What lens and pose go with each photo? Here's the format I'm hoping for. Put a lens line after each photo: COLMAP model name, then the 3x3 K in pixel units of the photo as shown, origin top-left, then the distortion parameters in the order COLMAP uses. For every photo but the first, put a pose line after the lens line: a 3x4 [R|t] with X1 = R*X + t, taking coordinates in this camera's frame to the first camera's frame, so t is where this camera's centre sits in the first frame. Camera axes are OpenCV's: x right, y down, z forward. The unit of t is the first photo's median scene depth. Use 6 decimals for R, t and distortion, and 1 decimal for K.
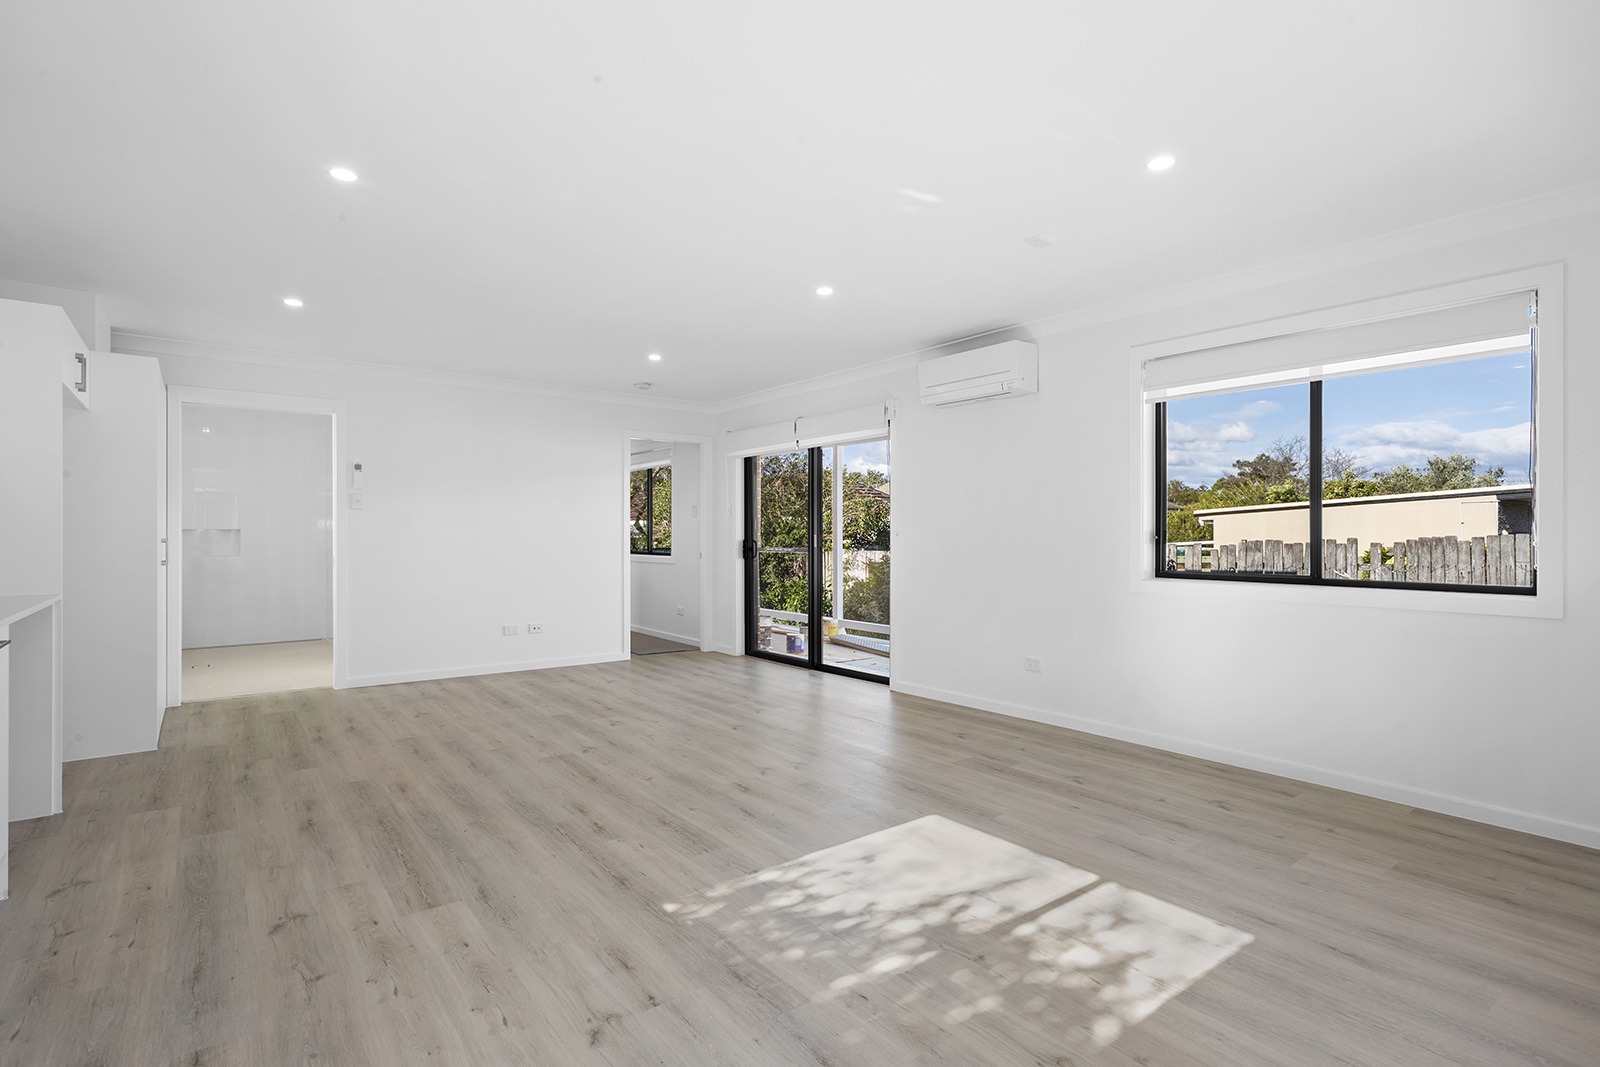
lens RADIAL K [[765.7, 0, 800.0], [0, 765.7, 533.5], [0, 0, 1]] dist [-0.022378, 0.018246]
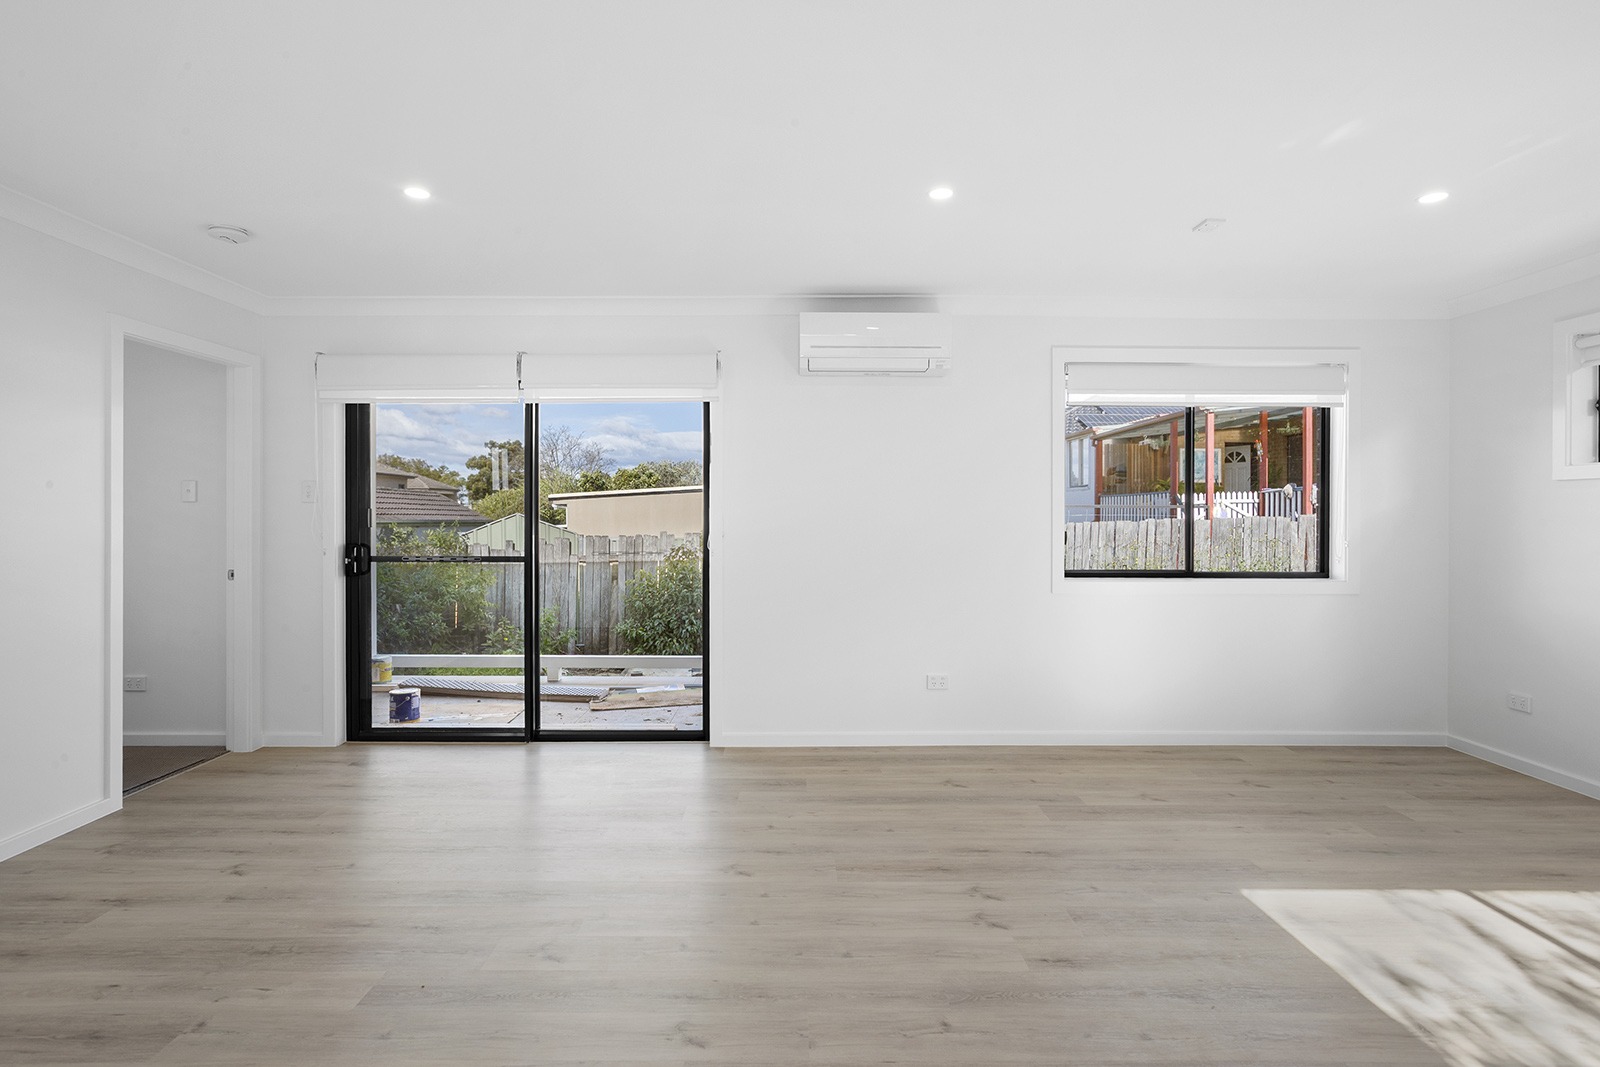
lens RADIAL K [[790.3, 0, 789.9], [0, 790.3, 509.3], [0, 0, 1]] dist [-0.018659, 0.014537]
pose [[0.614477, 0.006268, 0.788910, -0.661493], [-0.002030, 0.999978, -0.006363, -0.029537], [-0.788932, 0.002308, 0.614476, 0.717944]]
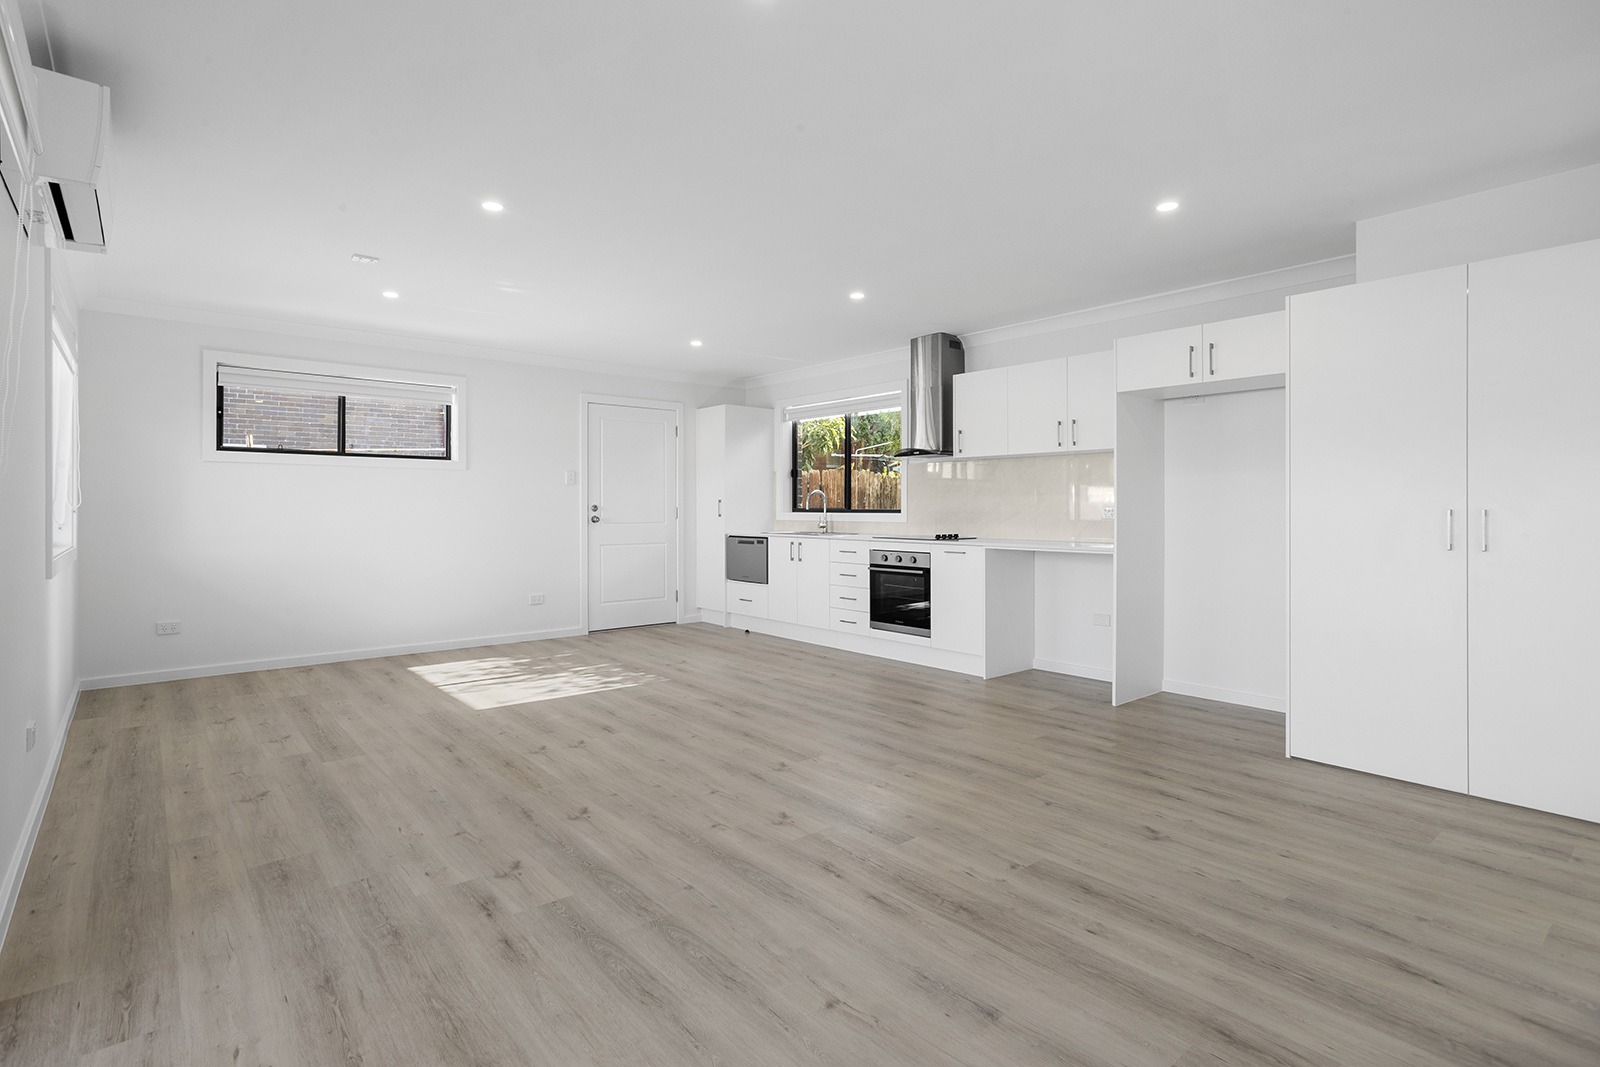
lens RADIAL K [[790.3, 0, 789.9], [0, 790.3, 509.3], [0, 0, 1]] dist [-0.018659, 0.014537]
pose [[-0.999549, -0.001887, -0.029954, -0.282247], [-0.001916, 0.999998, 0.000960, 0.007909], [0.029952, 0.001017, -0.999551, 1.992953]]
